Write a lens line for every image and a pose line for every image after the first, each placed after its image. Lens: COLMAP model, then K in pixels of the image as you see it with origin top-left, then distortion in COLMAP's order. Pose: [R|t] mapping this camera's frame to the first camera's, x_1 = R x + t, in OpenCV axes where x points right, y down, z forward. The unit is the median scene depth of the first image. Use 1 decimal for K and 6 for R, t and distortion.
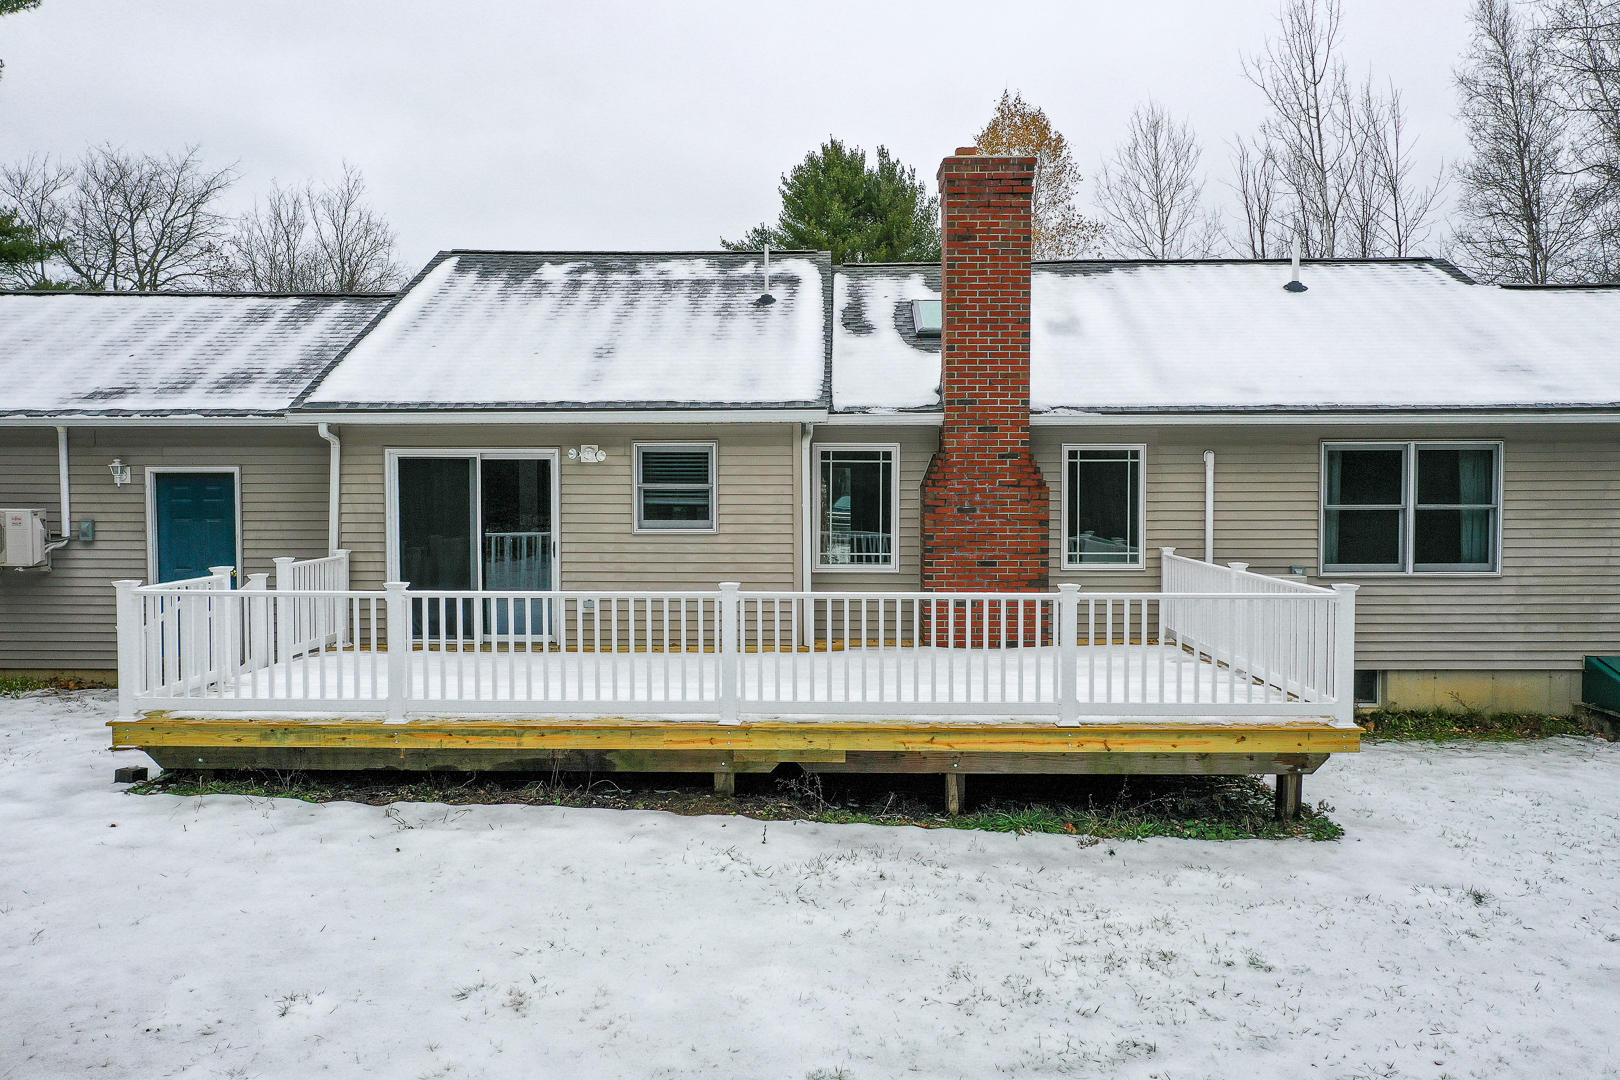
lens RADIAL K [[1287.2, 0, 810.0], [0, 1287.2, 540.0], [0, 0, 1]] dist [0.004835, -0.000213]
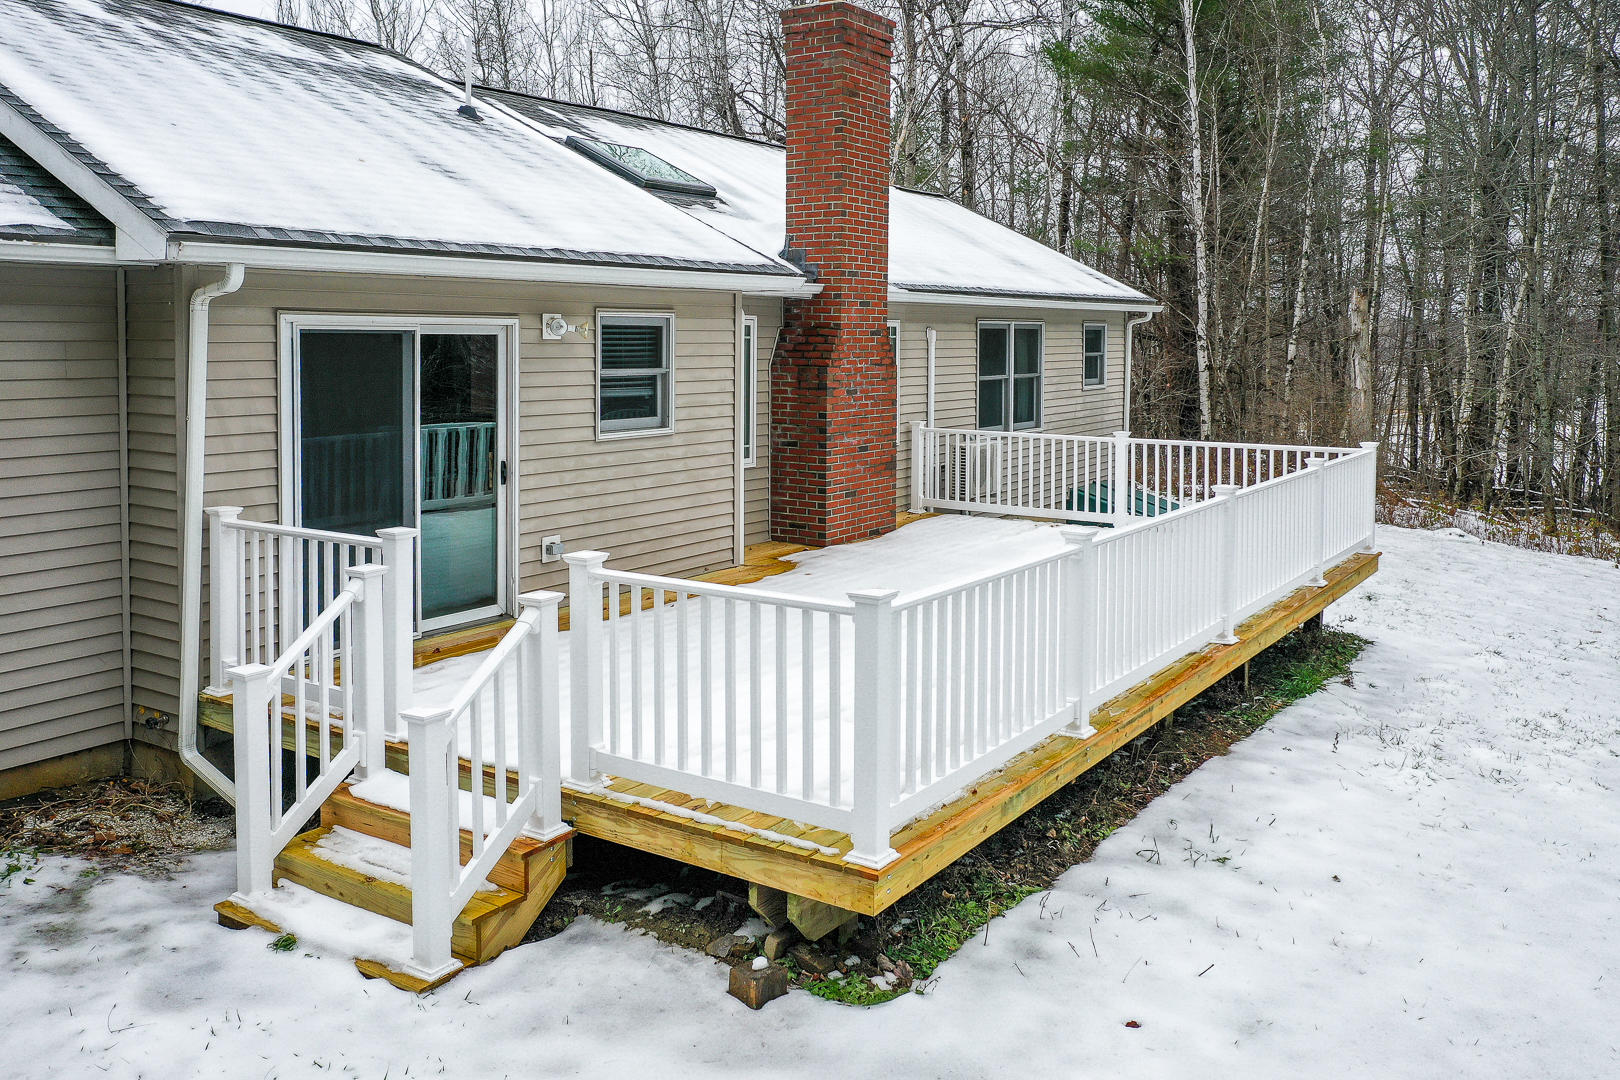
lens RADIAL K [[1338.0, 0, 806.7], [0, 1338.0, 400.4], [0, 0, 1]] dist [0.003483, 0.003180]
pose [[0.540526, -0.038502, 0.840446, -0.670443], [0.033523, 0.999145, 0.024213, -0.039679], [-0.840659, 0.015086, 0.541355, 0.493383]]
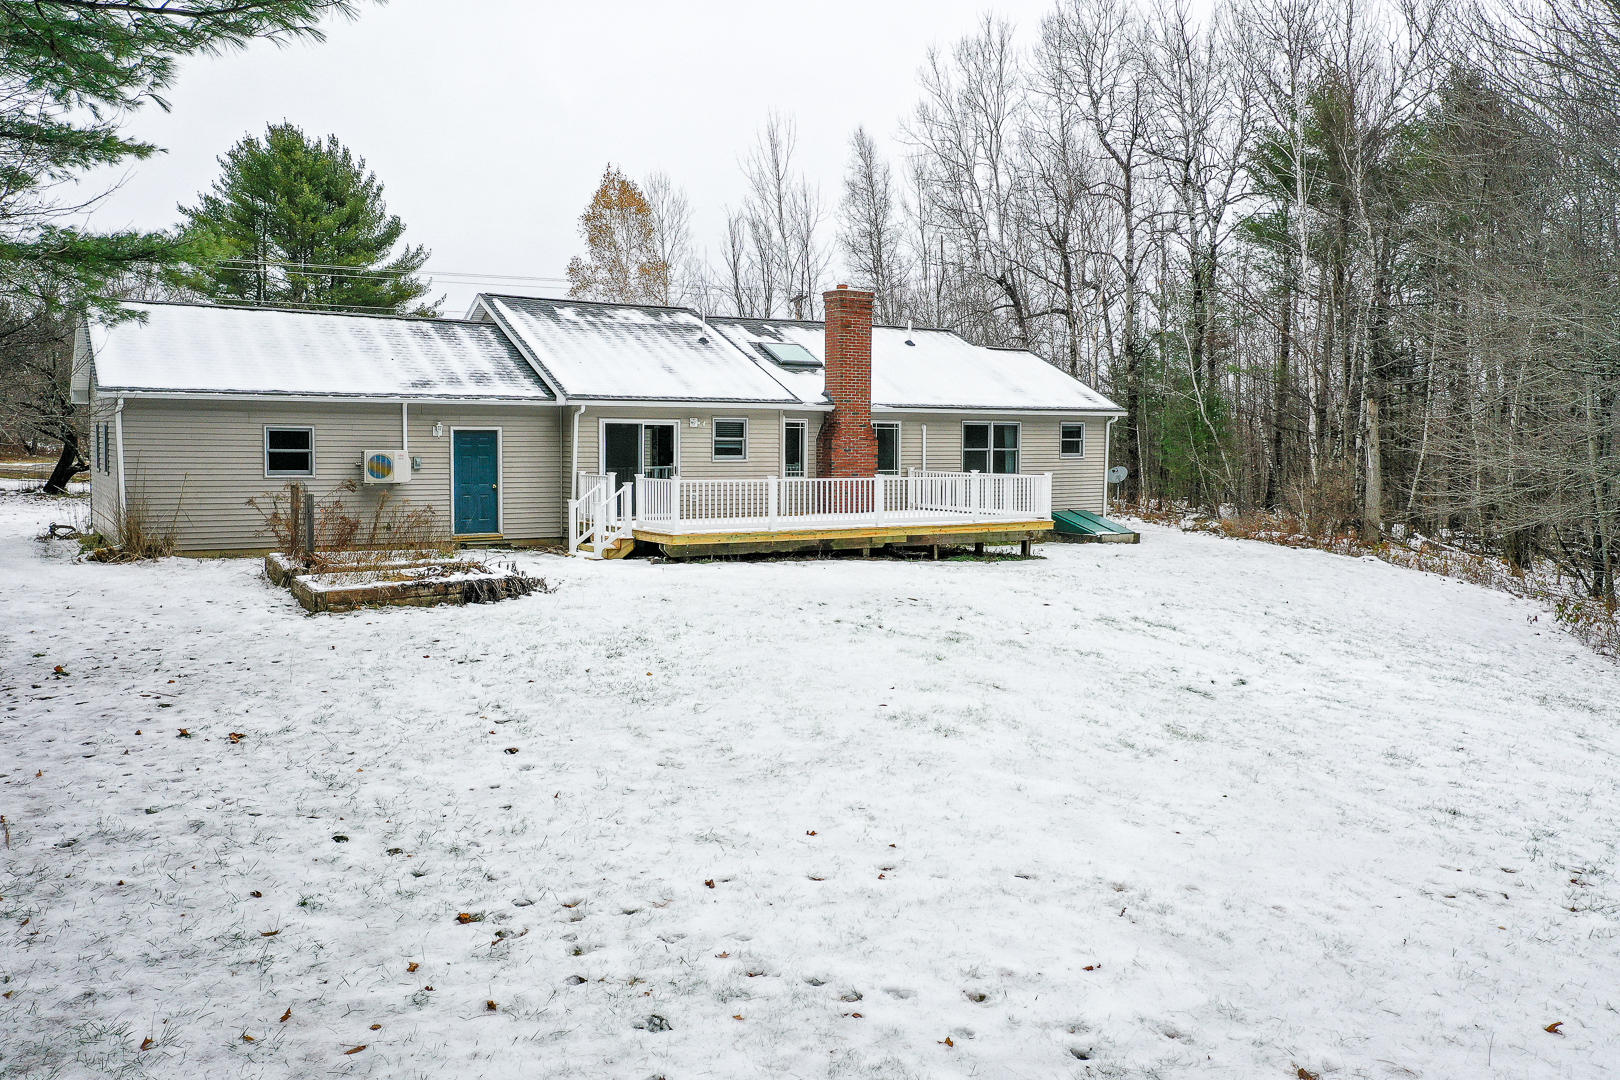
lens RADIAL K [[1314.5, 0, 800.6], [0, 1314.5, 542.2], [0, 0, 1]] dist [-0.003909, -0.001214]
pose [[0.831111, -0.038772, 0.554754, -1.153009], [0.020274, 0.999016, 0.039449, 0.041727], [-0.555737, -0.021540, 0.831079, -0.795275]]
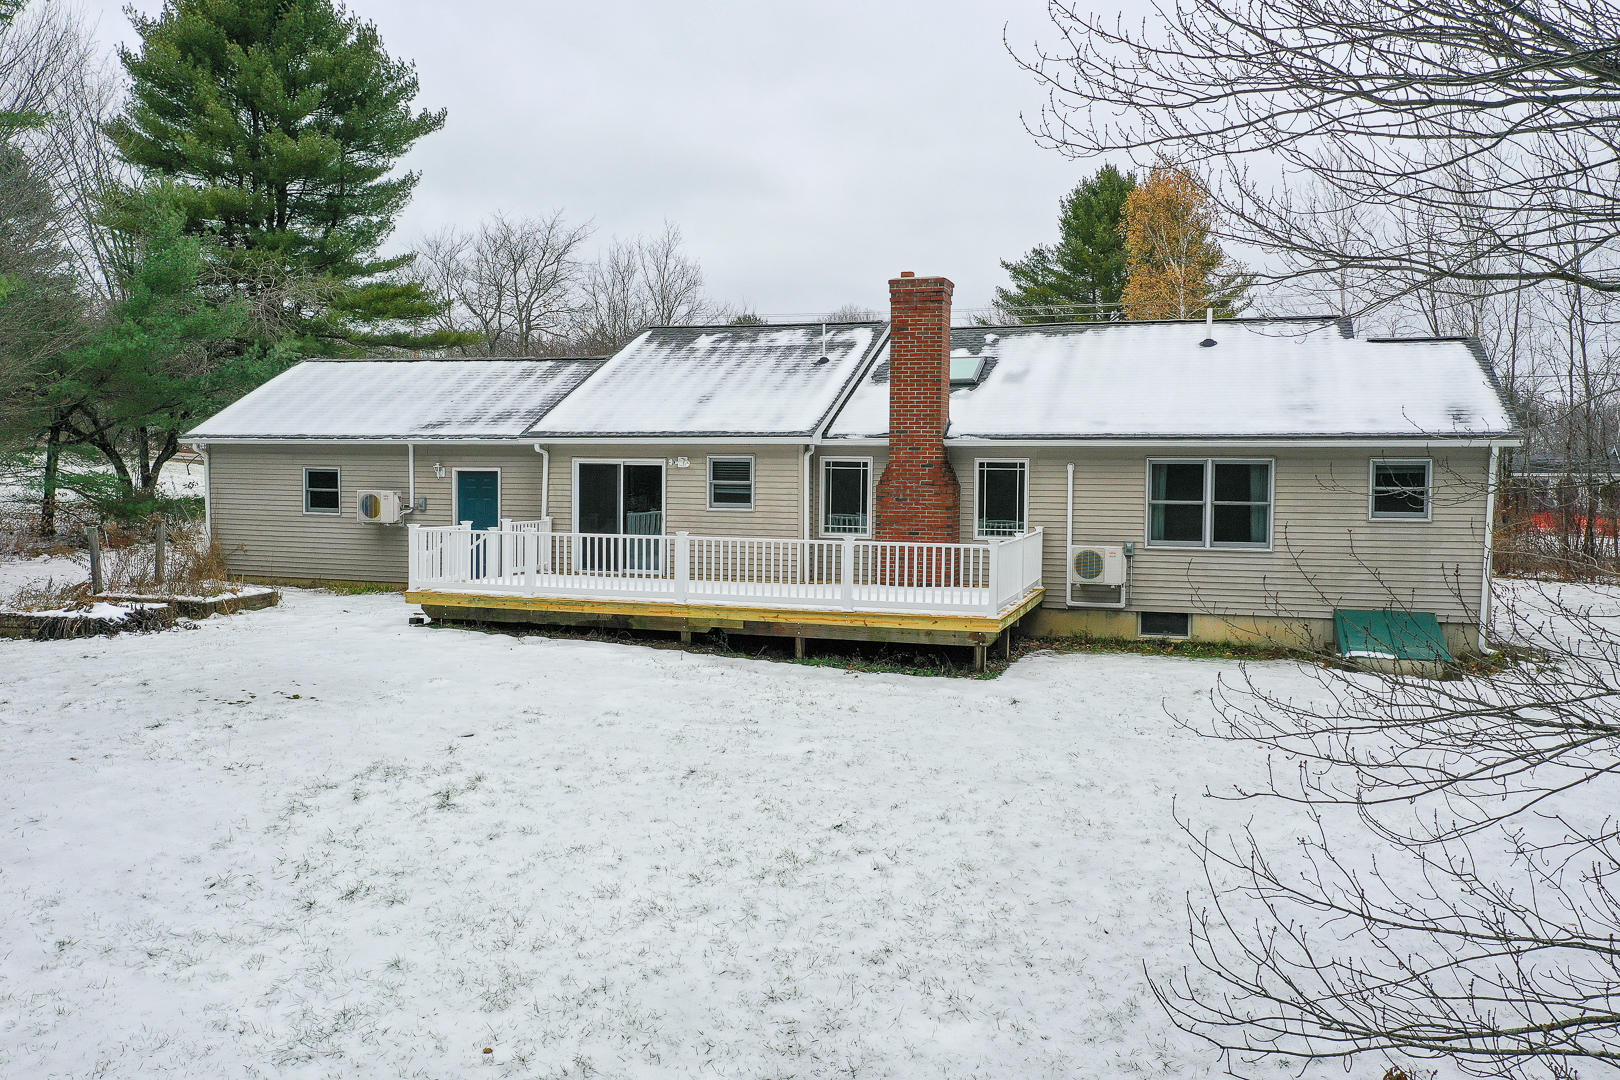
lens RADIAL K [[1314.5, 0, 800.6], [0, 1314.5, 542.2], [0, 0, 1]] dist [-0.003909, -0.001214]
pose [[0.956580, 0.025529, -0.290351, 0.457584], [-0.025040, 0.999672, 0.005399, 0.022860], [0.290394, 0.002106, 0.956905, -0.566387]]
